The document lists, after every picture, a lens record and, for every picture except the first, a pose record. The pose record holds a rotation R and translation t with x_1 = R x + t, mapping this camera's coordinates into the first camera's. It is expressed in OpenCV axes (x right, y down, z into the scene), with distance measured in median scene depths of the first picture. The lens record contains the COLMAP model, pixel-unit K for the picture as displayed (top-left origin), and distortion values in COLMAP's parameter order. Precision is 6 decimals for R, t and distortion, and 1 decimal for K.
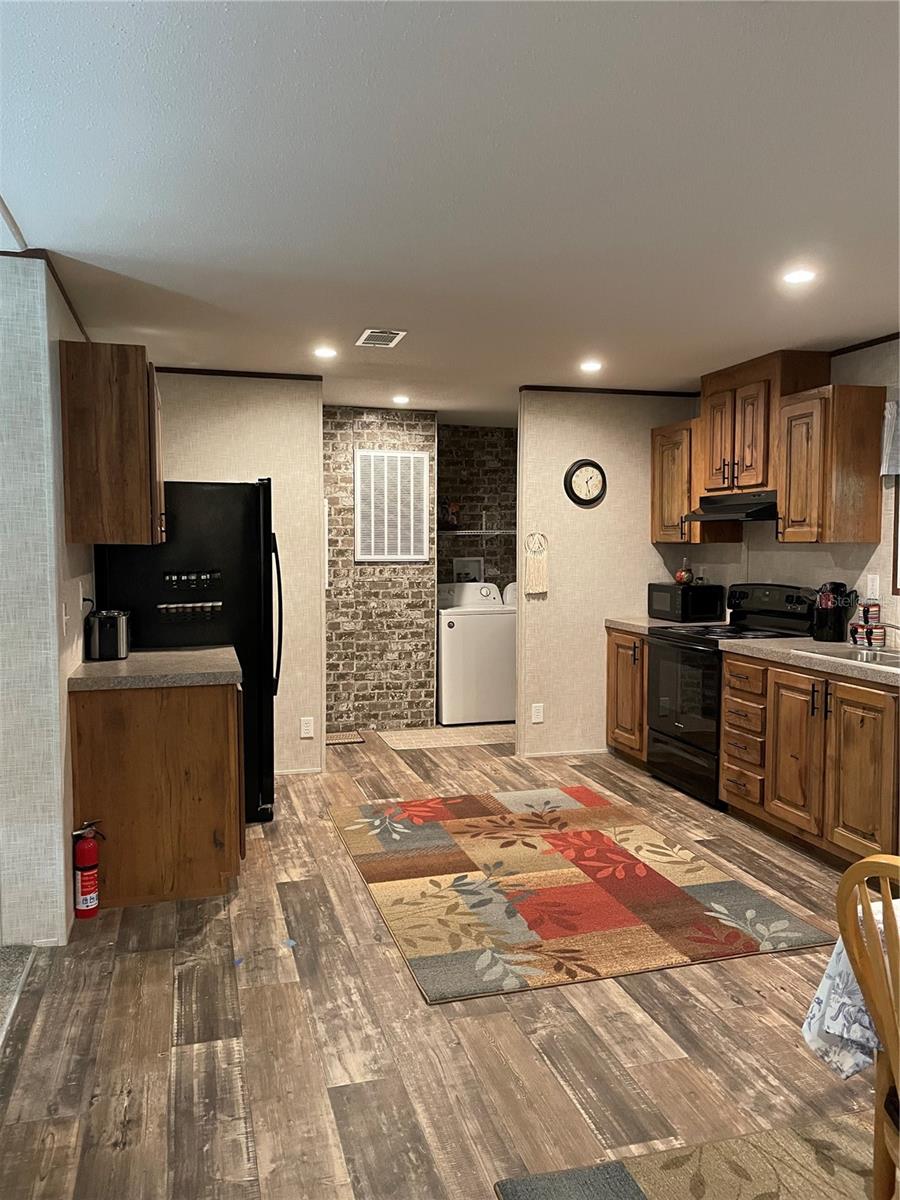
lens RADIAL K [[907.0, 0, 445.9], [0, 907.0, 609.7], [0, 0, 1]] dist [0.097399, -0.127759]
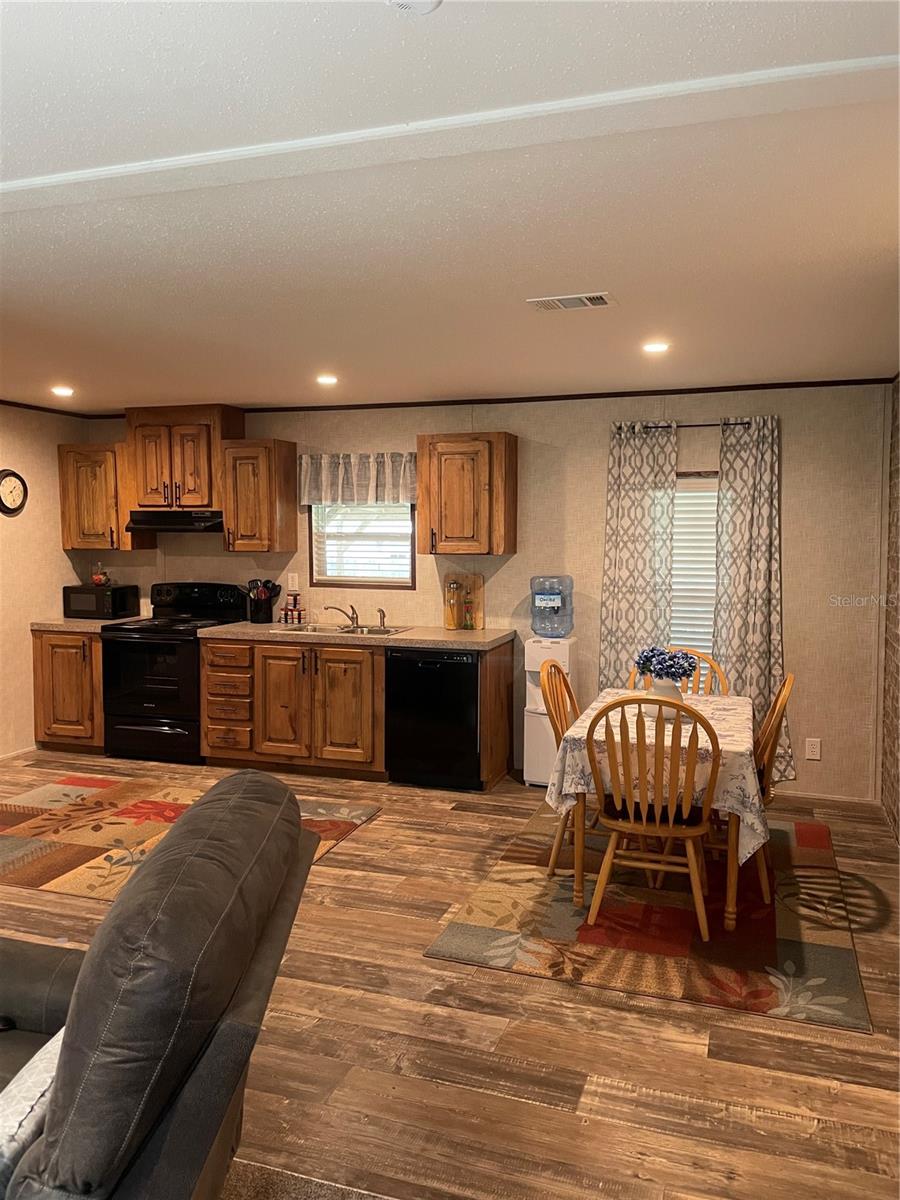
lens RADIAL K [[907.0, 0, 445.9], [0, 907.0, 609.7], [0, 0, 1]] dist [0.097399, -0.127759]
pose [[0.572202, -0.073173, 0.816842, -0.574620], [0.060814, 0.997055, 0.046716, -0.034814], [-0.817855, 0.022944, 0.574967, -0.000072]]
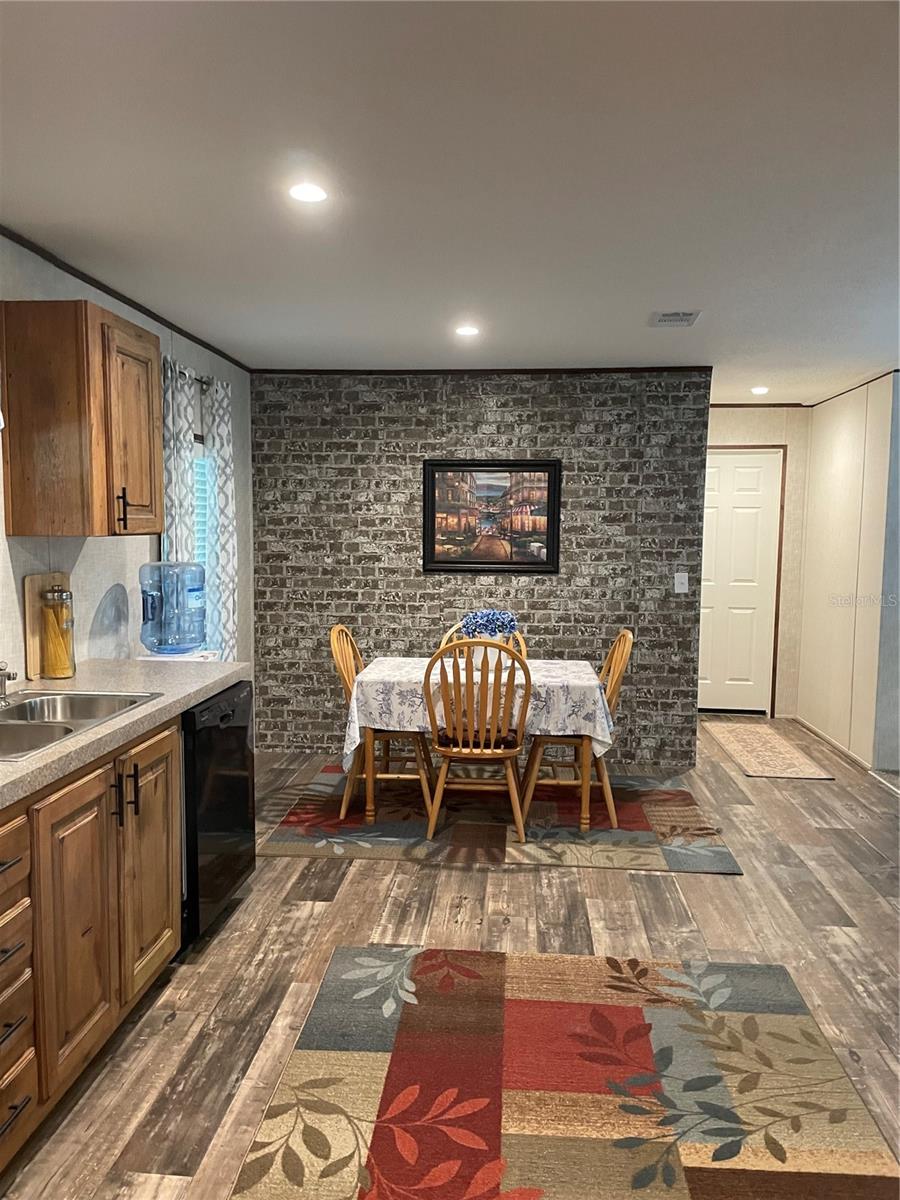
lens RADIAL K [[907.0, 0, 445.9], [0, 907.0, 609.7], [0, 0, 1]] dist [0.097399, -0.127759]
pose [[-0.936551, -0.040713, 0.348159, -0.005244], [0.017007, 0.986785, 0.161143, -0.109603], [-0.350118, 0.156840, -0.923482, 1.347629]]
